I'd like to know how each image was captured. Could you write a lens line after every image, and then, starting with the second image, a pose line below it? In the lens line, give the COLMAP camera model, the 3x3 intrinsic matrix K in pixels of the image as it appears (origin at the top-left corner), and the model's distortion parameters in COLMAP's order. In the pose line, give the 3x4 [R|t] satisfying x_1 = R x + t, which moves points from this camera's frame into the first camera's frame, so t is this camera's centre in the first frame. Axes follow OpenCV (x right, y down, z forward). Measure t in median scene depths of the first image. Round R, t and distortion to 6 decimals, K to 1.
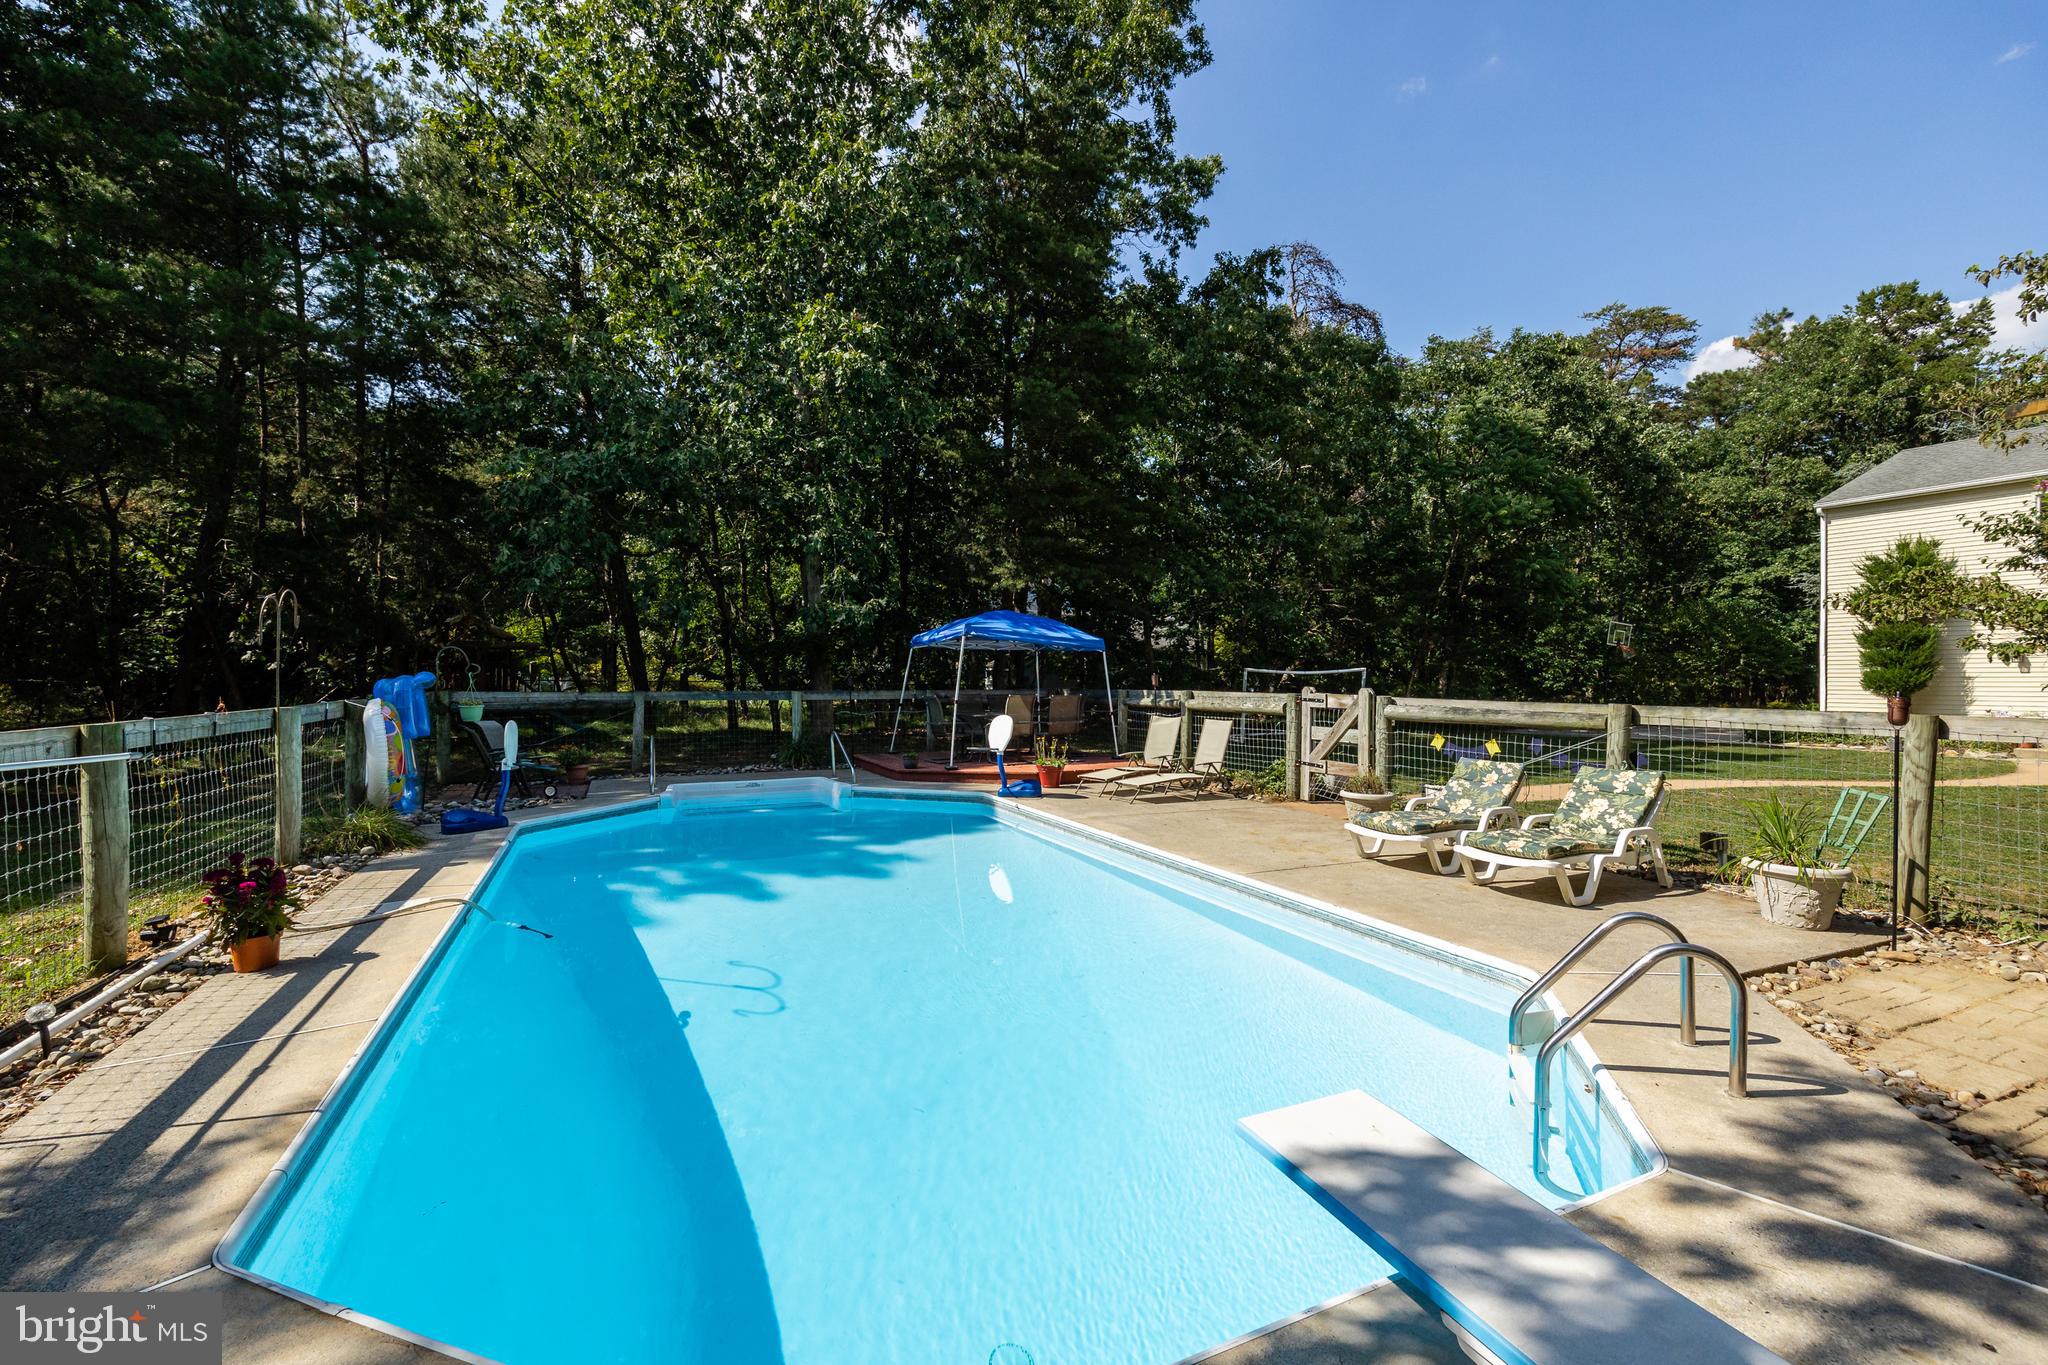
lens RADIAL K [[848.6, 0, 1022.4], [0, 848.6, 677.4], [0, 0, 1]] dist [0.001407, 0.000139]
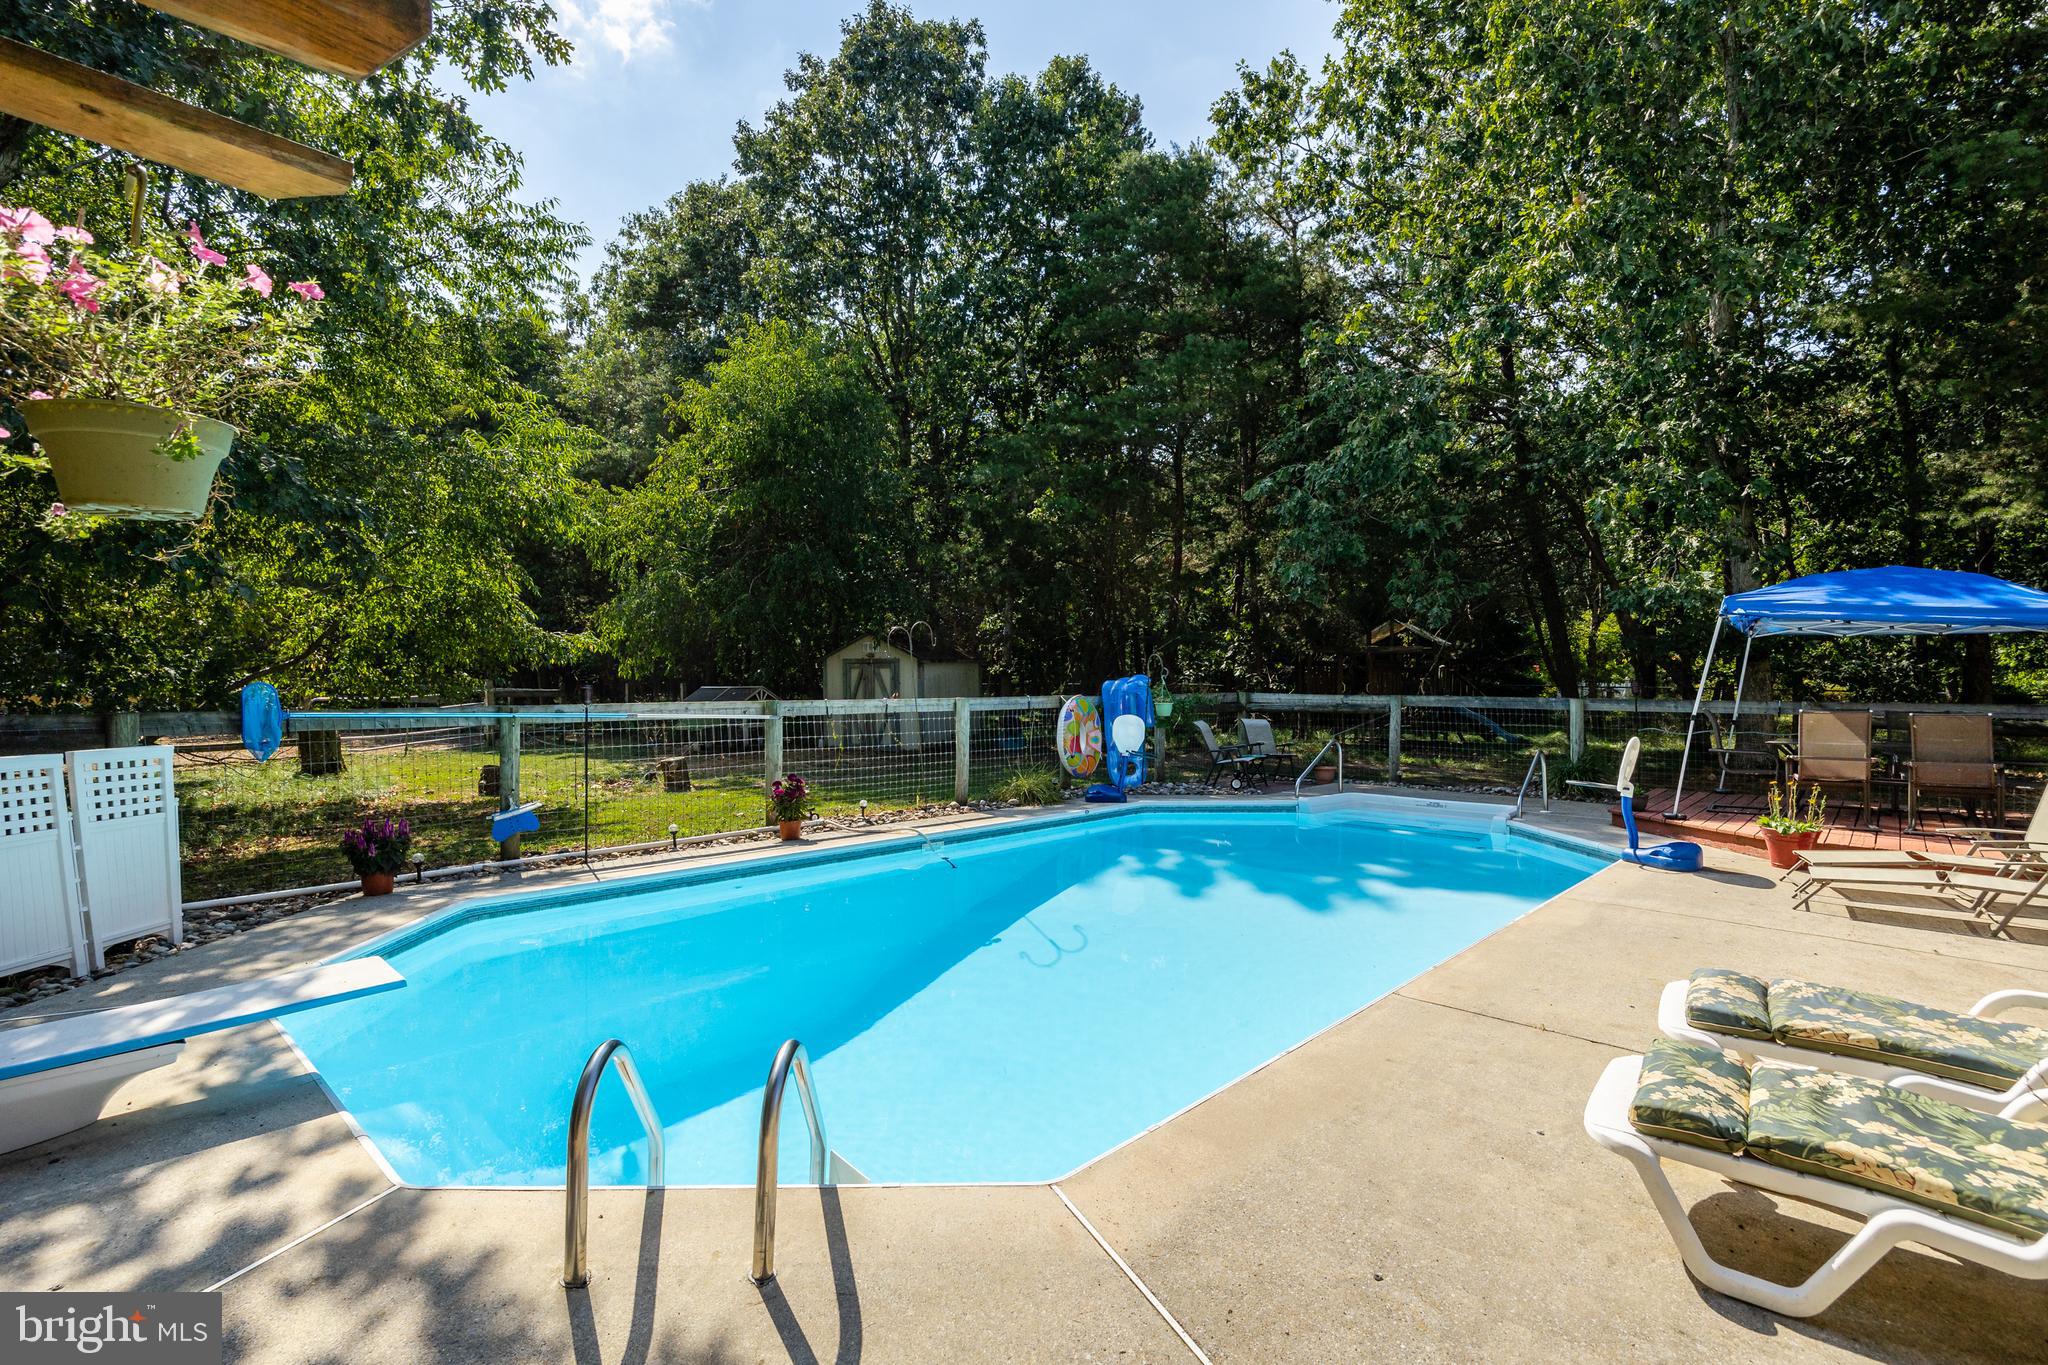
lens RADIAL K [[985.8, 0, 1024.3], [0, 985.8, 681.1], [0, 0, 1]] dist [-0.000383, -0.000137]
pose [[0.378668, 0.000620, -0.925532, 1.477988], [-0.007691, 0.999967, -0.002477, 0.020758], [0.925501, 0.008056, 0.378660, 0.896079]]
